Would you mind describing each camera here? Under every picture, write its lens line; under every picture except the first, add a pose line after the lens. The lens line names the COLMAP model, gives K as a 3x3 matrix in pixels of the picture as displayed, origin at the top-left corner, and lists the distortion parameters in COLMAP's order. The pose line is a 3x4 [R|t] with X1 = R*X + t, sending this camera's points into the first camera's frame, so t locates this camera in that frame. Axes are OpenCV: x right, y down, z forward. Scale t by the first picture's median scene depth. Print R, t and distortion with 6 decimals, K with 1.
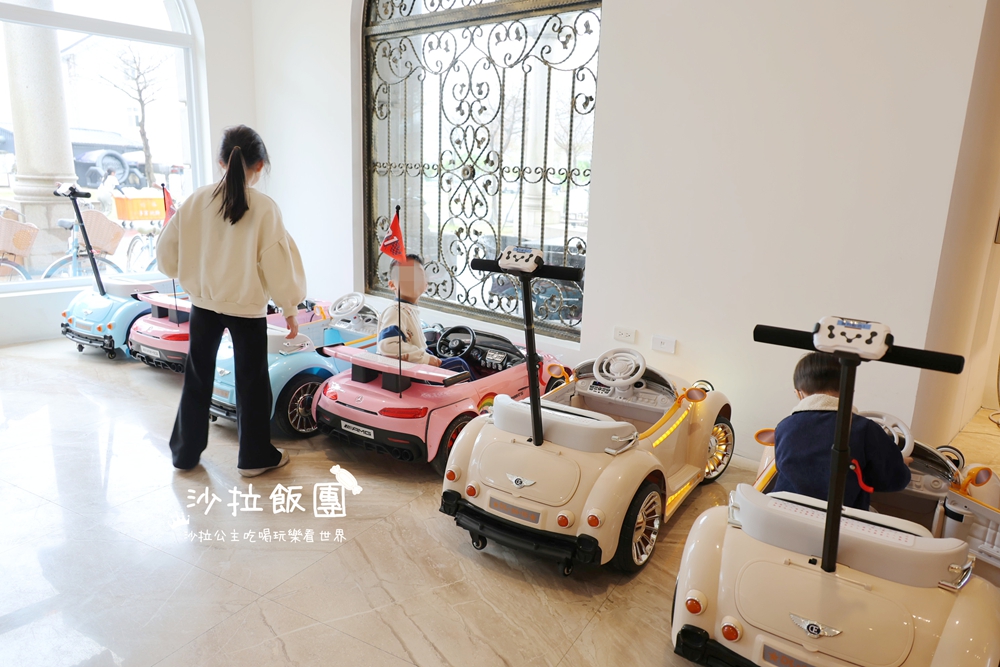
lens RADIAL K [[689.2, 0, 500.0], [0, 689.2, 333.5], [0, 0, 1]] dist [0.001651, 0.000417]
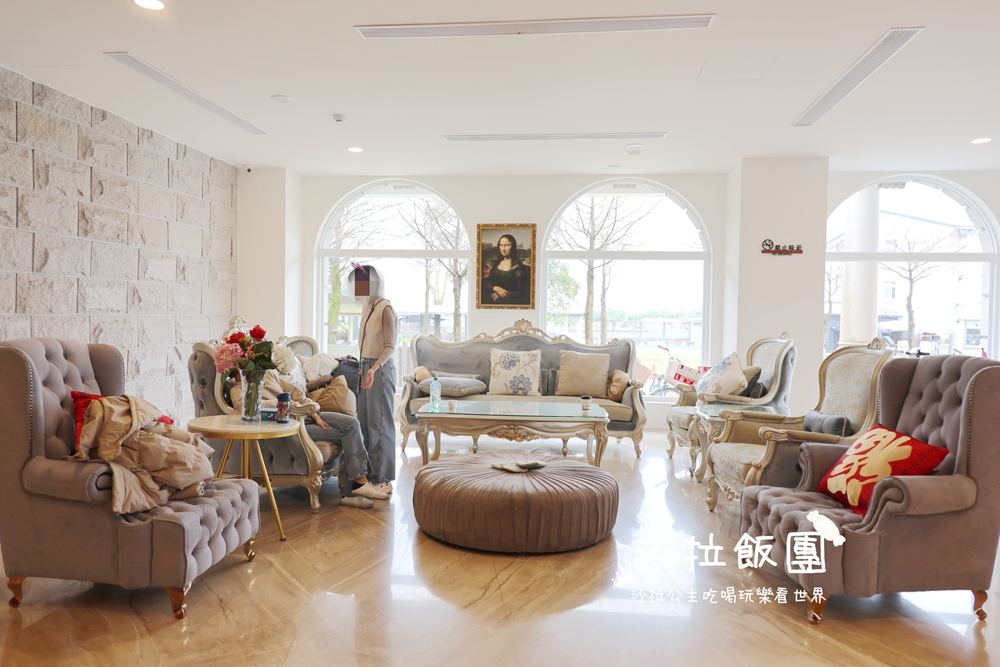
lens RADIAL K [[689.2, 0, 500.0], [0, 689.2, 333.5], [0, 0, 1]] dist [0.001651, 0.000417]
pose [[0.559886, -0.013679, -0.828457, 0.043174], [-0.182276, 0.973336, -0.139257, 0.033310], [0.808272, 0.228976, 0.542464, -0.147358]]
